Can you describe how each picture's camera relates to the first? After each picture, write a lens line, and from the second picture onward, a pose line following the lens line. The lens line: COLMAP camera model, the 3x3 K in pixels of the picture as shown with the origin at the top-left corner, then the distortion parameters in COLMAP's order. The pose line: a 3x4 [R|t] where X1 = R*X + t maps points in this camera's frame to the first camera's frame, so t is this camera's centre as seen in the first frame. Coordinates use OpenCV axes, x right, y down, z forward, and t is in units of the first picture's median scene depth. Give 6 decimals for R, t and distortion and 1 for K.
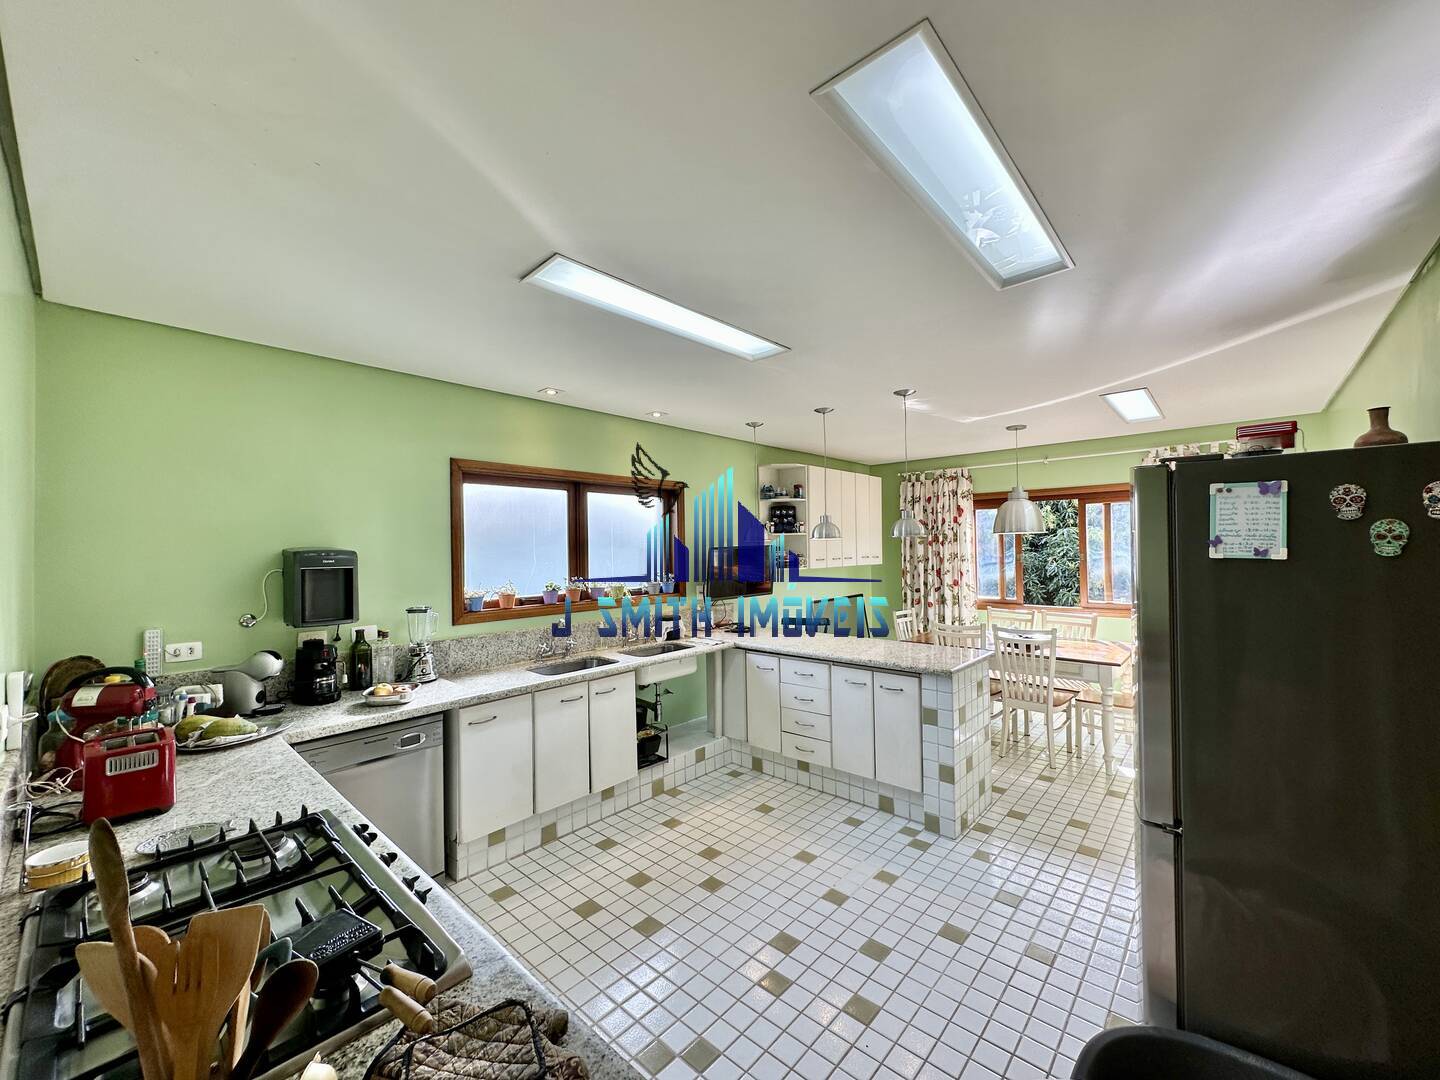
lens RADIAL K [[574.1, 0, 722.5], [0, 574.1, 541.1], [0, 0, 1]] dist [-0.005516, 0.000916]
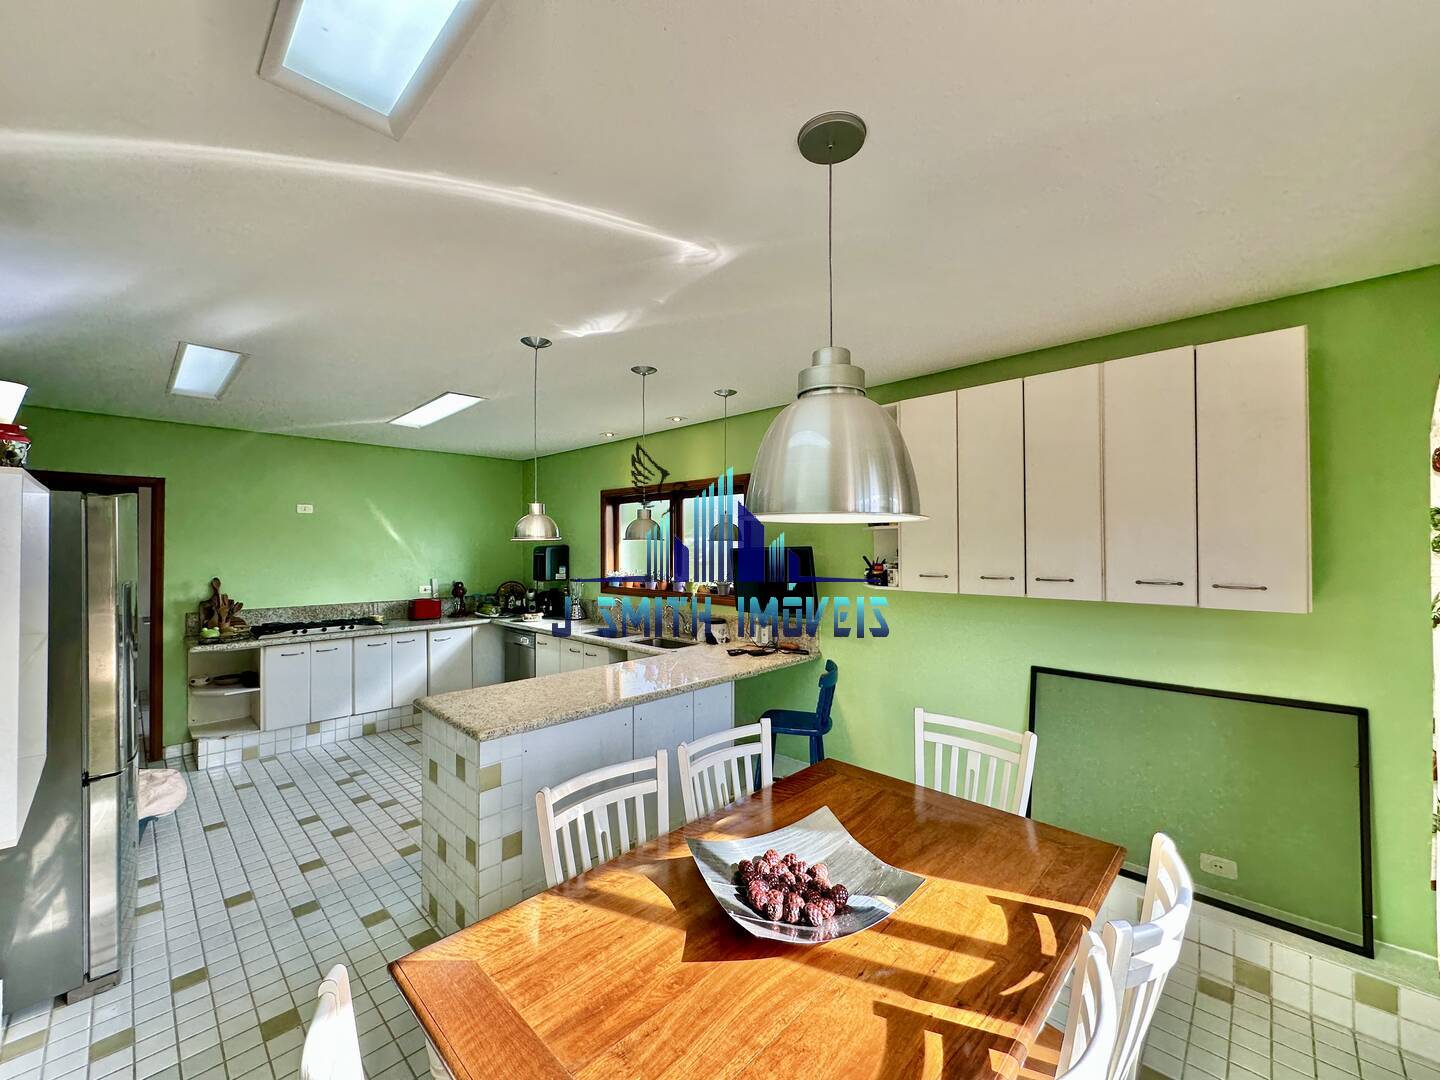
lens RADIAL K [[574.1, 0, 714.9], [0, 574.1, 541.0], [0, 0, 1]] dist [-0.005516, 0.000916]
pose [[-0.036607, 0.005775, -0.999313, 1.023897], [0.012420, 0.999909, 0.005324, -0.005200], [0.999253, -0.012216, -0.036676, 1.228895]]
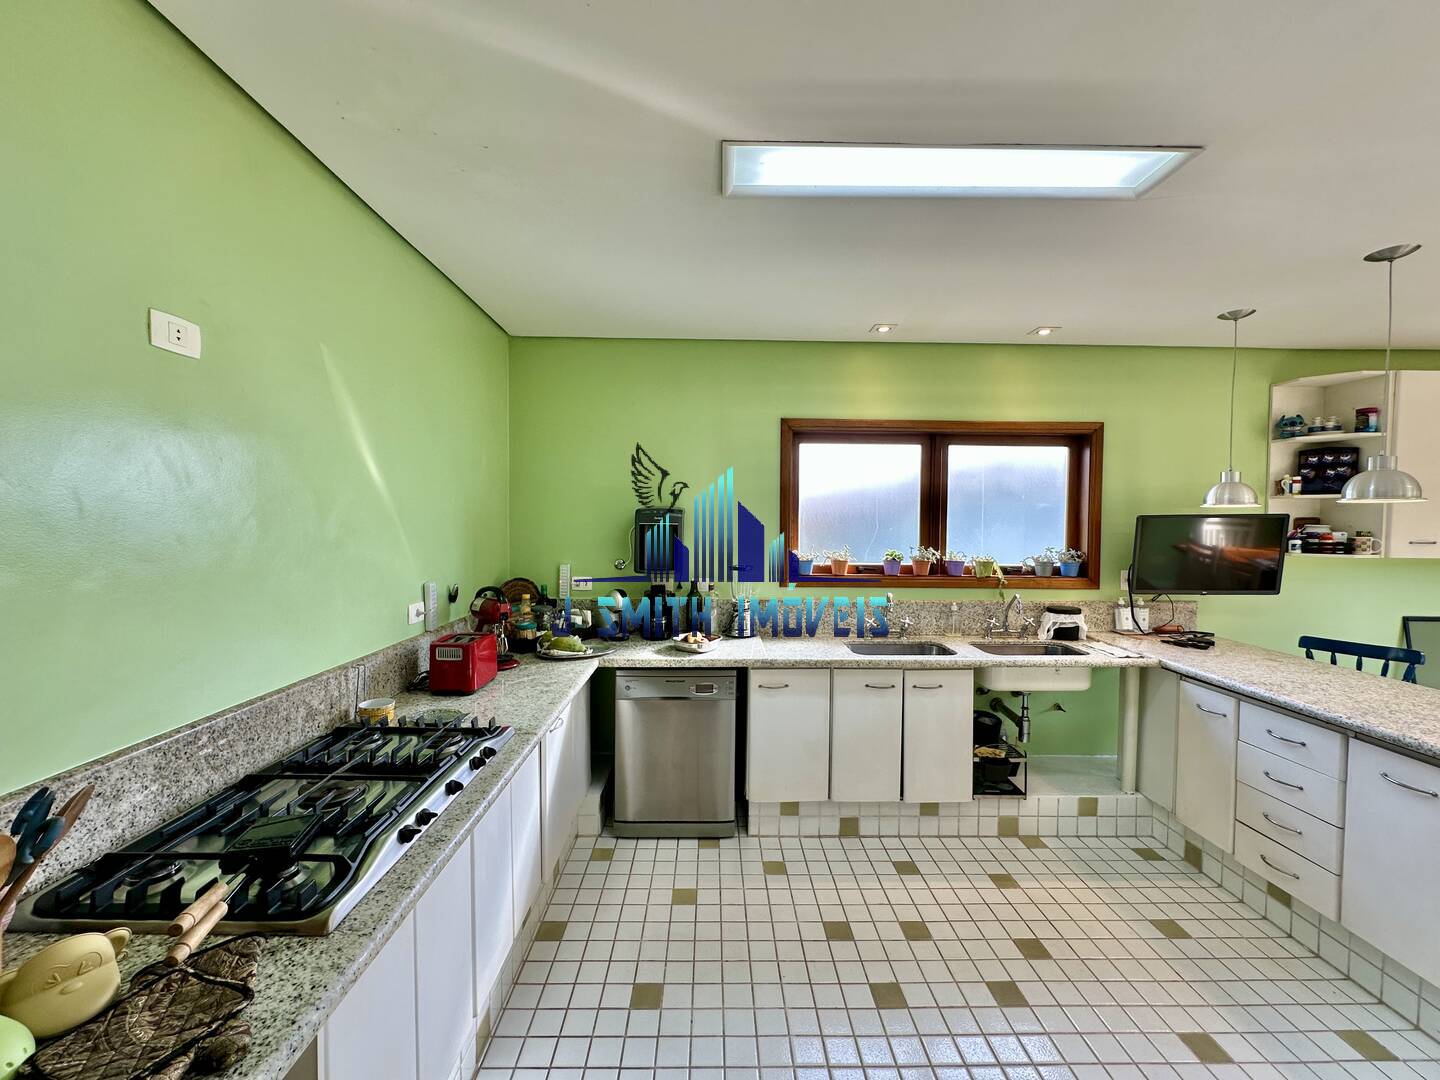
lens RADIAL K [[574.1, 0, 724.5], [0, 574.1, 540.8], [0, 0, 1]] dist [-0.005516, 0.000916]
pose [[0.680741, 0.047165, -0.731004, 0.172198], [-0.010362, 0.998445, 0.054770, 0.011520], [0.732451, -0.029709, 0.680171, 0.218985]]
